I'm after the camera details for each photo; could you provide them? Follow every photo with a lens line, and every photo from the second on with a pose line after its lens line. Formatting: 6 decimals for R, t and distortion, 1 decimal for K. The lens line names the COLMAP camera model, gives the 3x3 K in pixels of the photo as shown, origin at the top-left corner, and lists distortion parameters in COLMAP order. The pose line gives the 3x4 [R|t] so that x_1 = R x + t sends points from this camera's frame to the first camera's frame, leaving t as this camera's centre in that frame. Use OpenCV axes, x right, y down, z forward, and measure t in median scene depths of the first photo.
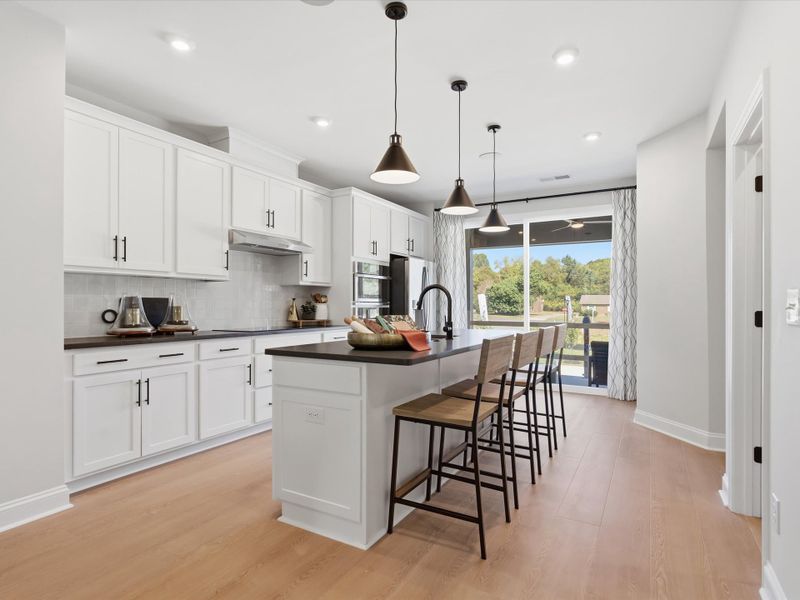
lens RADIAL K [[404.3, 0, 403.3], [0, 404.3, 297.0], [0, 0, 1]] dist [-0.001241, 0.000175]
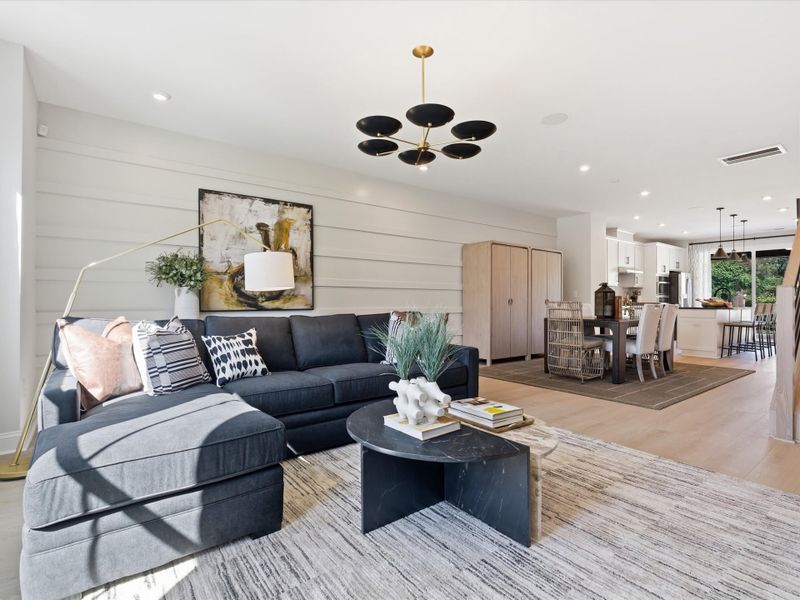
lens RADIAL K [[404.3, 0, 403.3], [0, 404.3, 297.0], [0, 0, 1]] dist [-0.001241, 0.000175]
pose [[0.934193, -0.000986, -0.356766, -0.569450], [0.004873, 0.999938, 0.009996, -0.002737], [0.356734, -0.011077, 0.934140, -1.435695]]
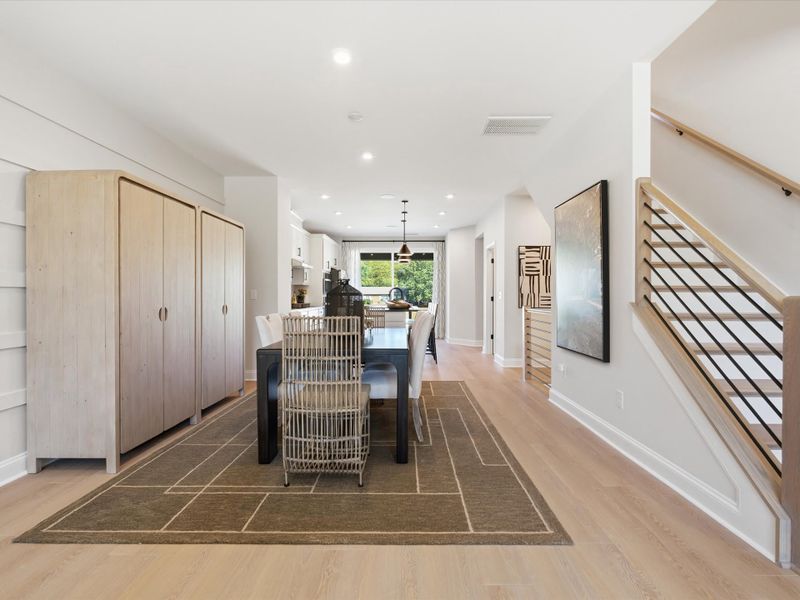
lens RADIAL K [[404.3, 0, 403.3], [0, 404.3, 297.0], [0, 0, 1]] dist [-0.001241, 0.000175]
pose [[0.861264, -0.005590, 0.508127, -0.719046], [-0.006146, 0.999752, 0.021414, -0.014332], [-0.508121, -0.021566, 0.861016, -0.767888]]
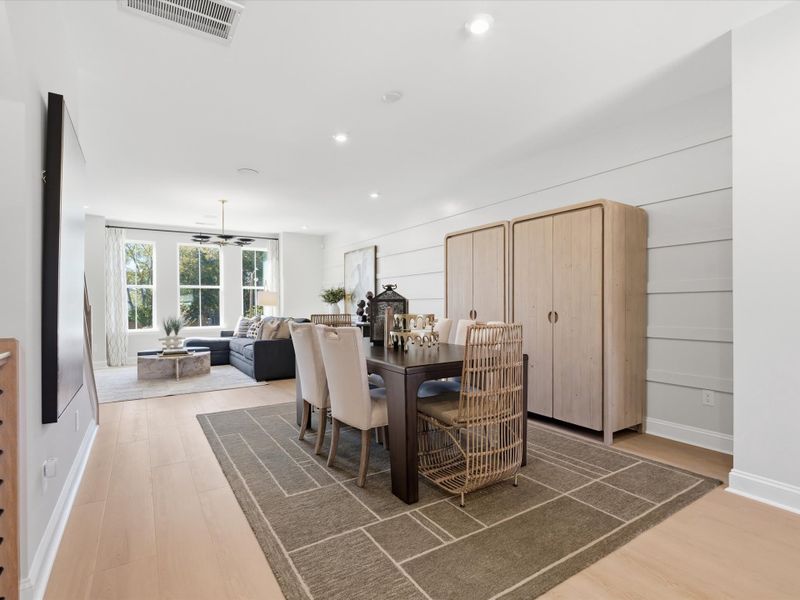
lens RADIAL K [[404.3, 0, 403.3], [0, 404.3, 297.0], [0, 0, 1]] dist [-0.001241, 0.000175]
pose [[-0.421081, -0.010810, -0.906959, 0.196284], [0.022237, 0.999505, -0.022238, 0.007524], [0.906751, -0.029532, -0.420632, 0.230707]]
